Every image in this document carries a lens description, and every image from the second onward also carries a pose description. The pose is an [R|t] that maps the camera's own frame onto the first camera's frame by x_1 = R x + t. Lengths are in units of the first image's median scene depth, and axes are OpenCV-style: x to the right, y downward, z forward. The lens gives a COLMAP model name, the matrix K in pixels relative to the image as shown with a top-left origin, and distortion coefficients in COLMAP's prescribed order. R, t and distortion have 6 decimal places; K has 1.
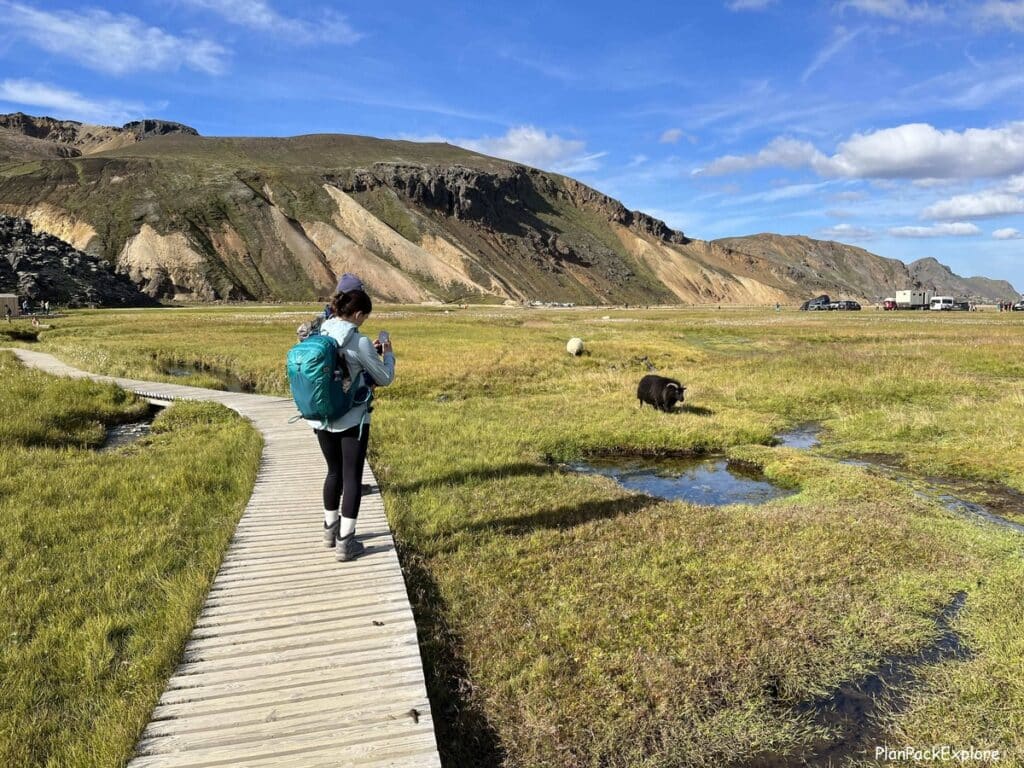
lens RADIAL K [[786.1, 0, 512.4], [0, 786.1, 374.3], [0, 0, 1]] dist [0.096043, -0.121567]
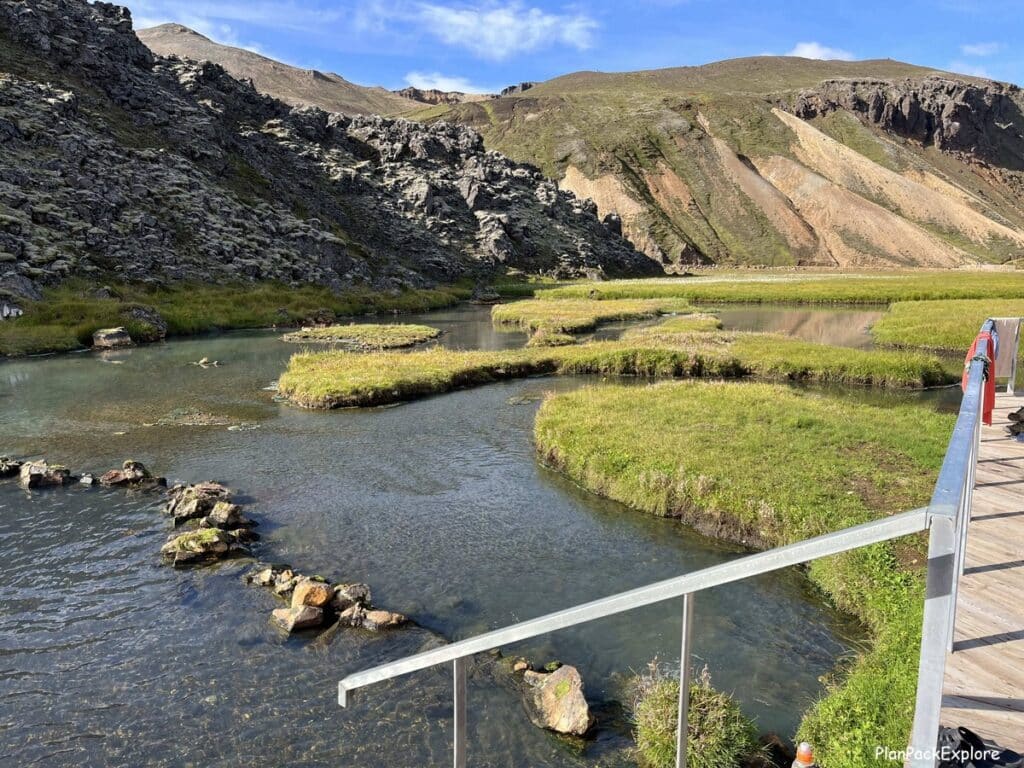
lens RADIAL K [[786.1, 0, 512.4], [0, 786.1, 374.3], [0, 0, 1]] dist [0.096043, -0.121567]
pose [[0.916418, 0.055856, -0.396307, -0.178833], [-0.038629, 0.997935, 0.051324, -0.021896], [0.398355, -0.031725, 0.916683, 0.244960]]
